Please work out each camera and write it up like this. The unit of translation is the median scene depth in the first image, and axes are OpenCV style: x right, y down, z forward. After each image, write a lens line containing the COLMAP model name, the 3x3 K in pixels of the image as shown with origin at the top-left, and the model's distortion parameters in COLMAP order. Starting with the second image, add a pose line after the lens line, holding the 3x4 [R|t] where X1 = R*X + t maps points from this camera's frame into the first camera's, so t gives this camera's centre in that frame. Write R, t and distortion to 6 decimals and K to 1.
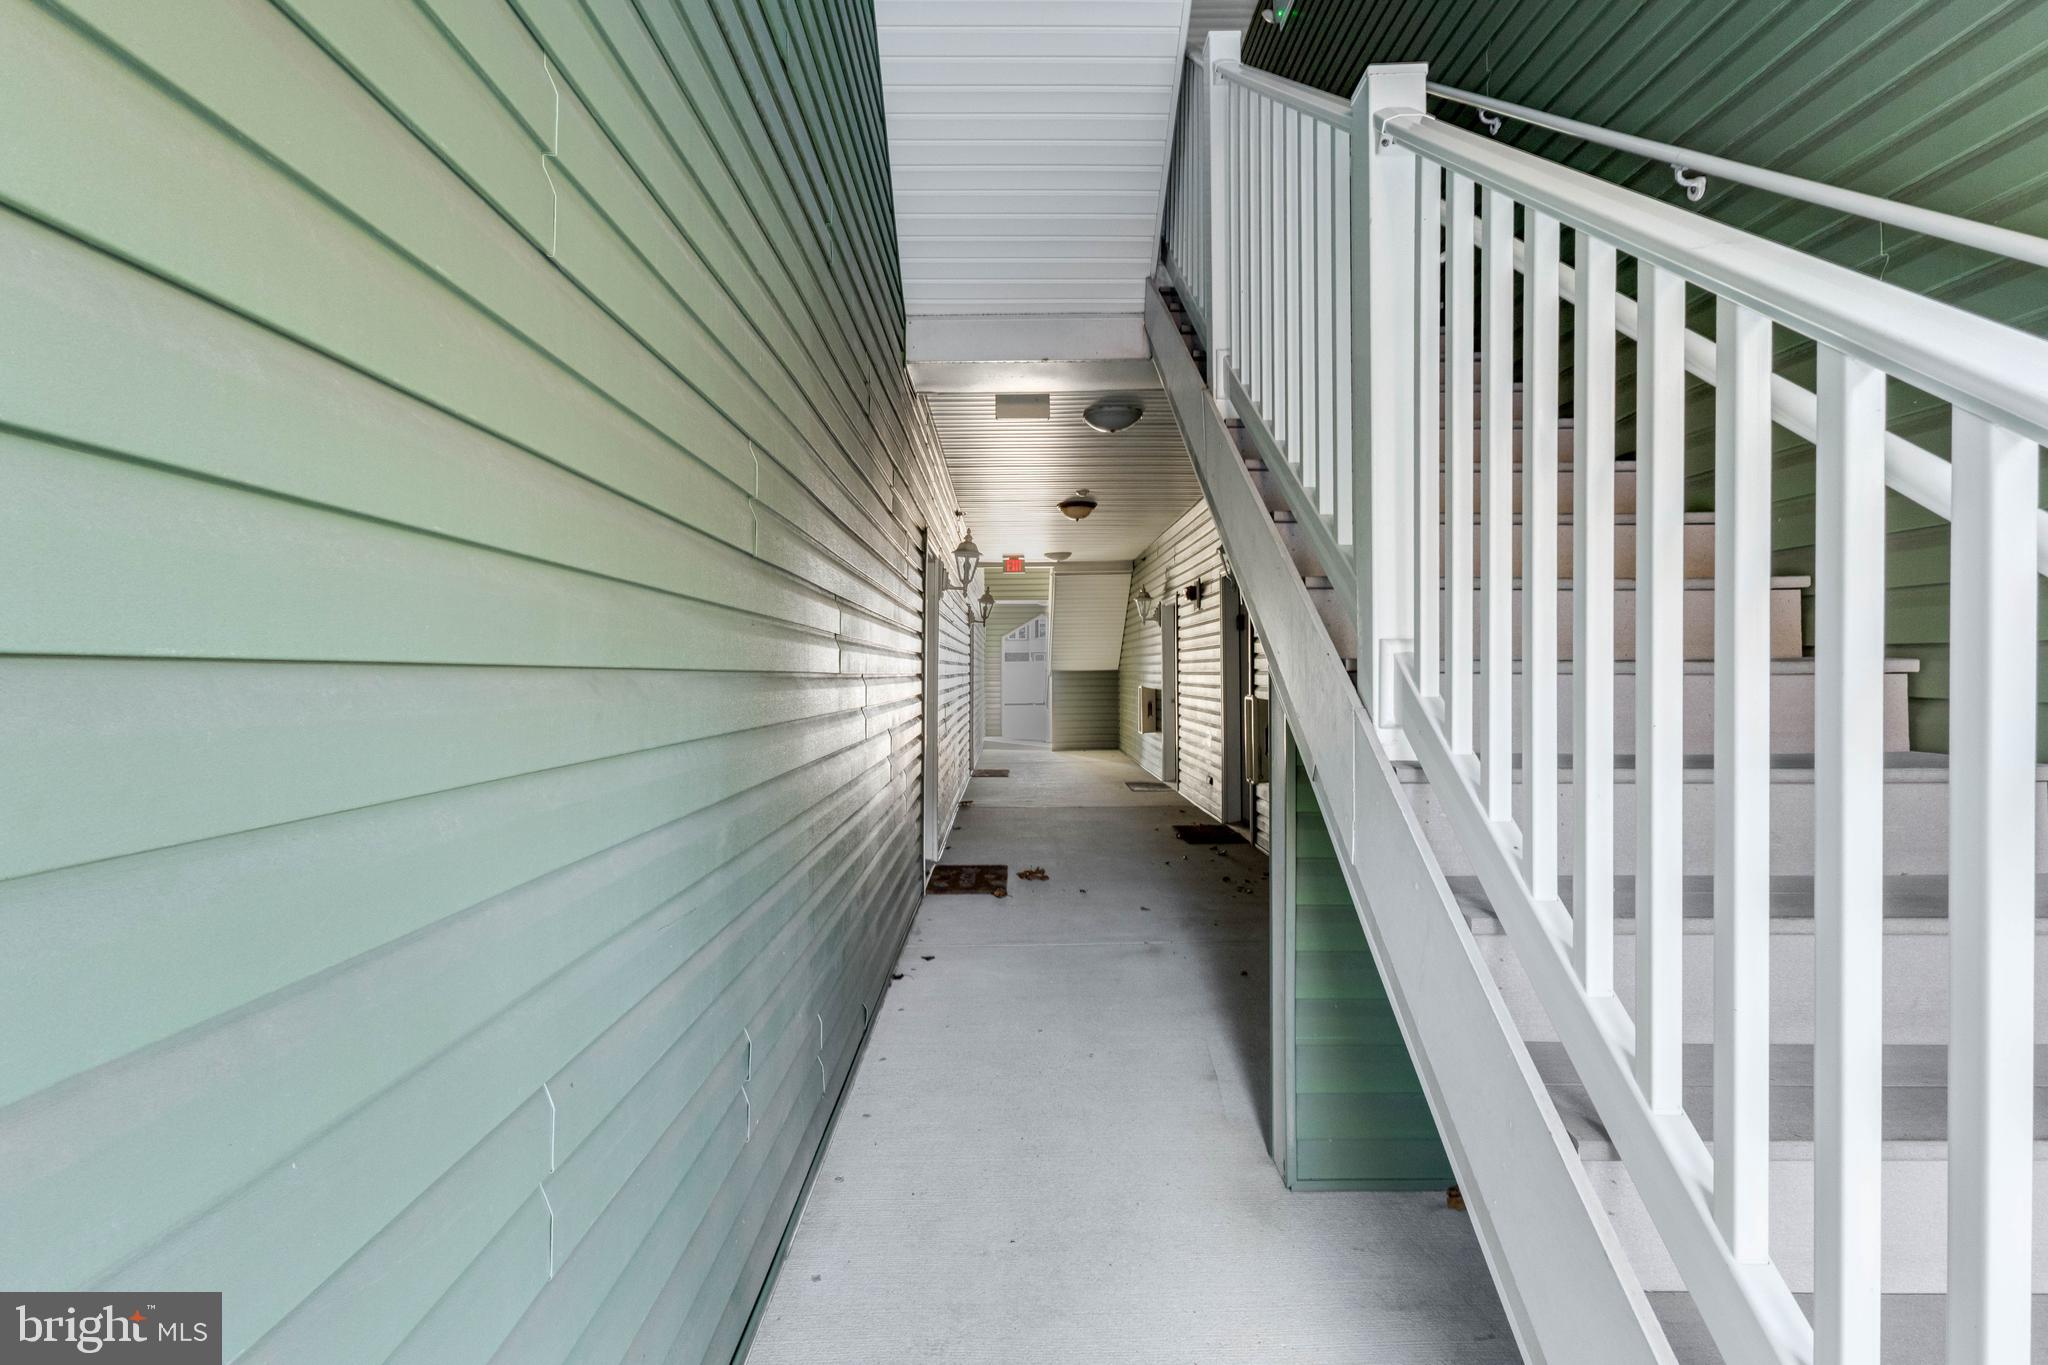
lens RADIAL K [[1029.6, 0, 1017.1], [0, 1029.6, 704.2], [0, 0, 1]] dist [-0.030297, 0.015188]
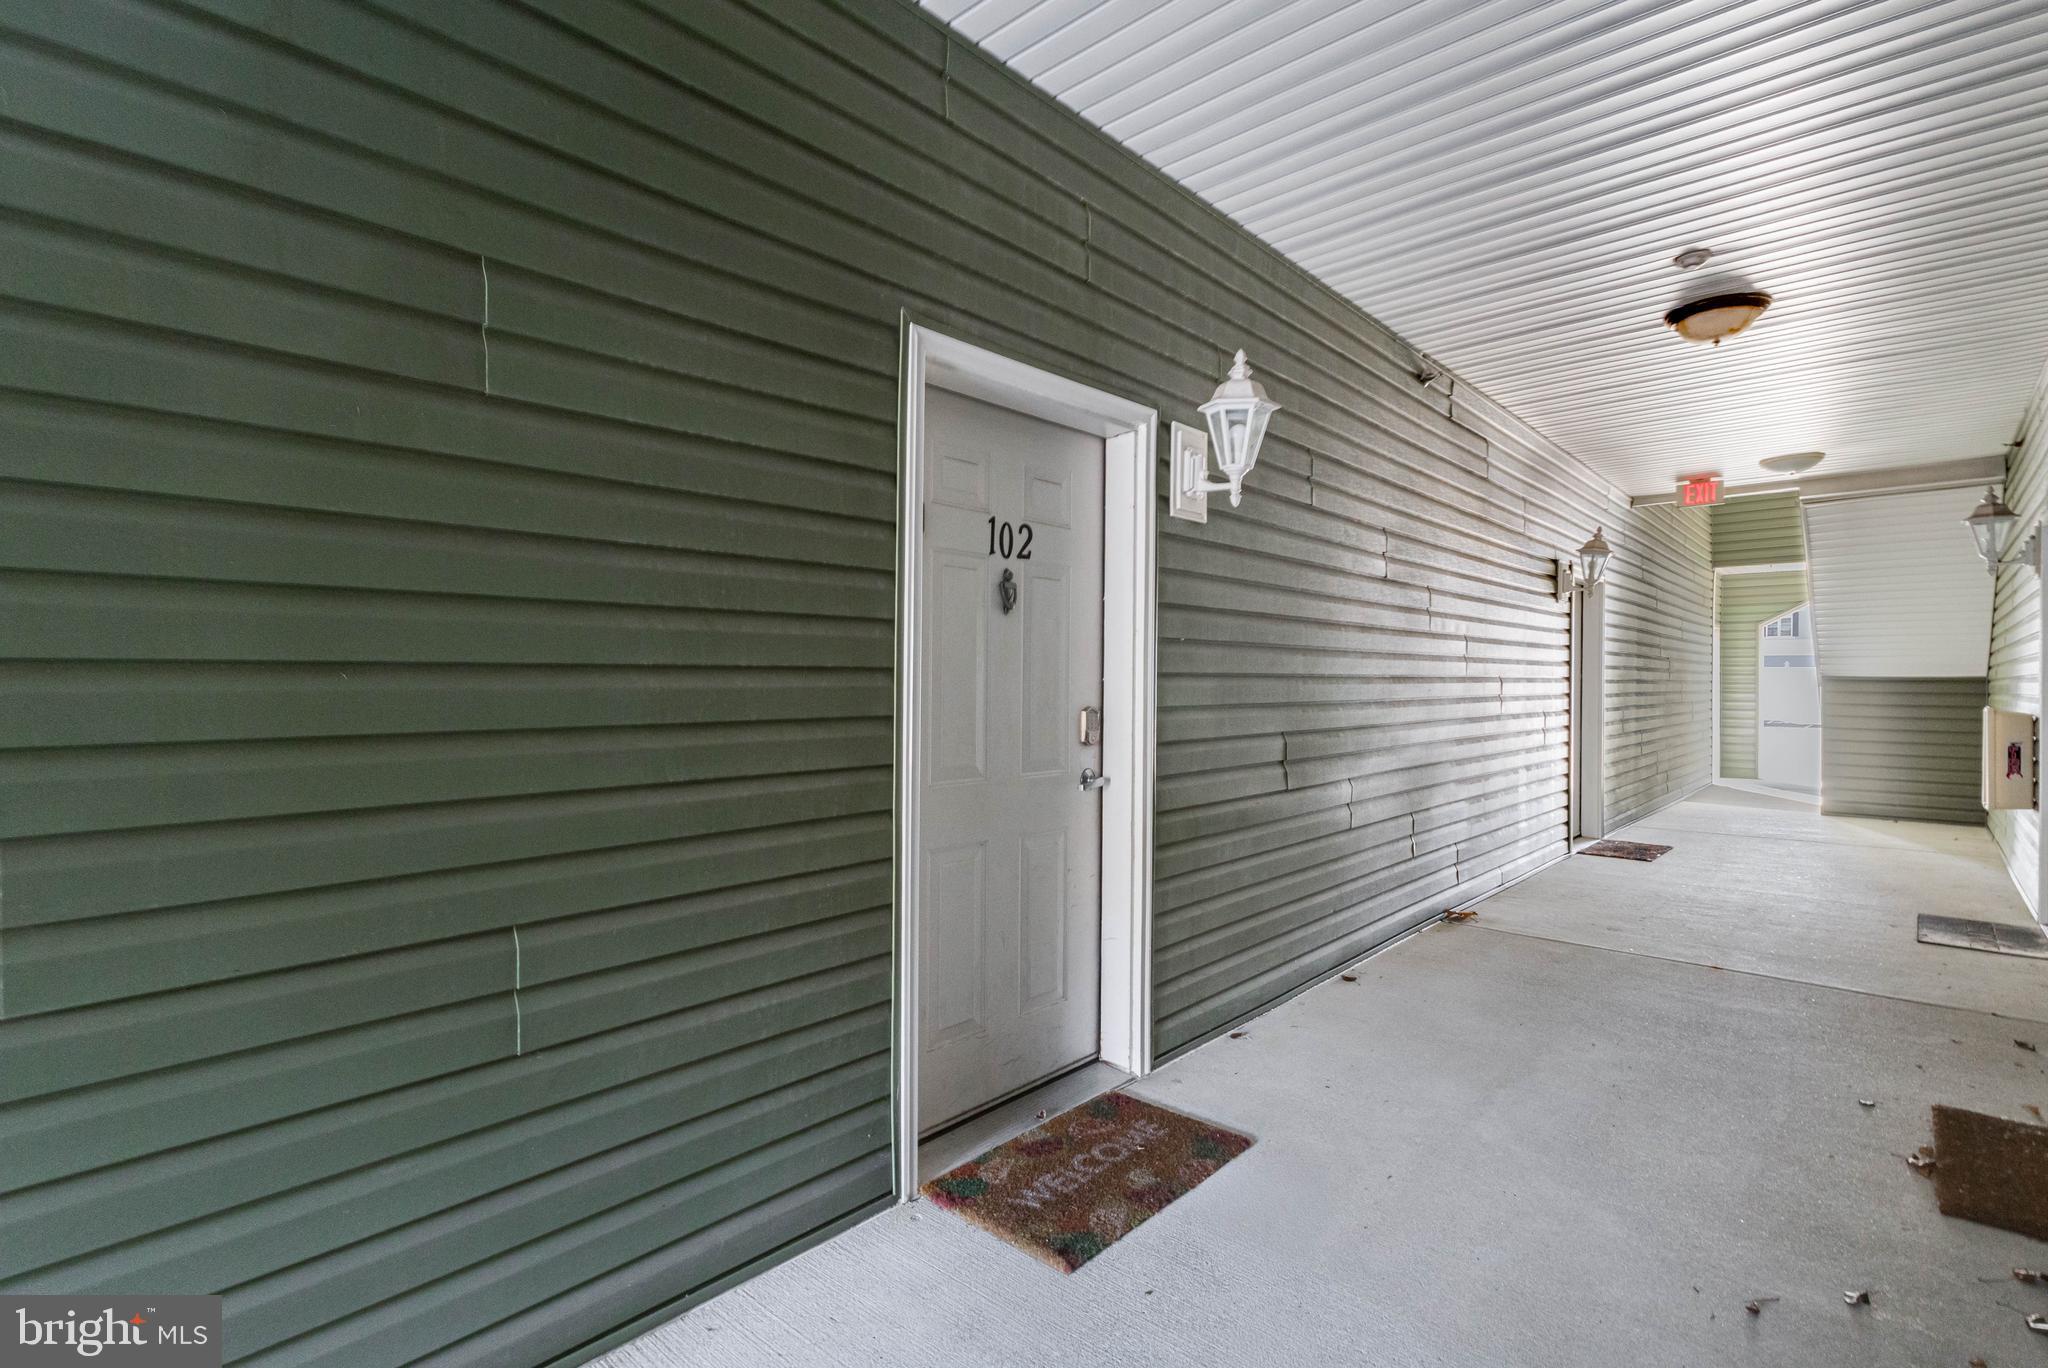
lens RADIAL K [[1029.6, 0, 1017.1], [0, 1029.6, 705.7], [0, 0, 1]] dist [-0.030297, 0.015188]
pose [[0.736473, 0.000016, -0.676466, 0.099606], [-0.013219, 0.999809, -0.014367, -0.005810], [0.676337, 0.019523, 0.736333, 0.341235]]
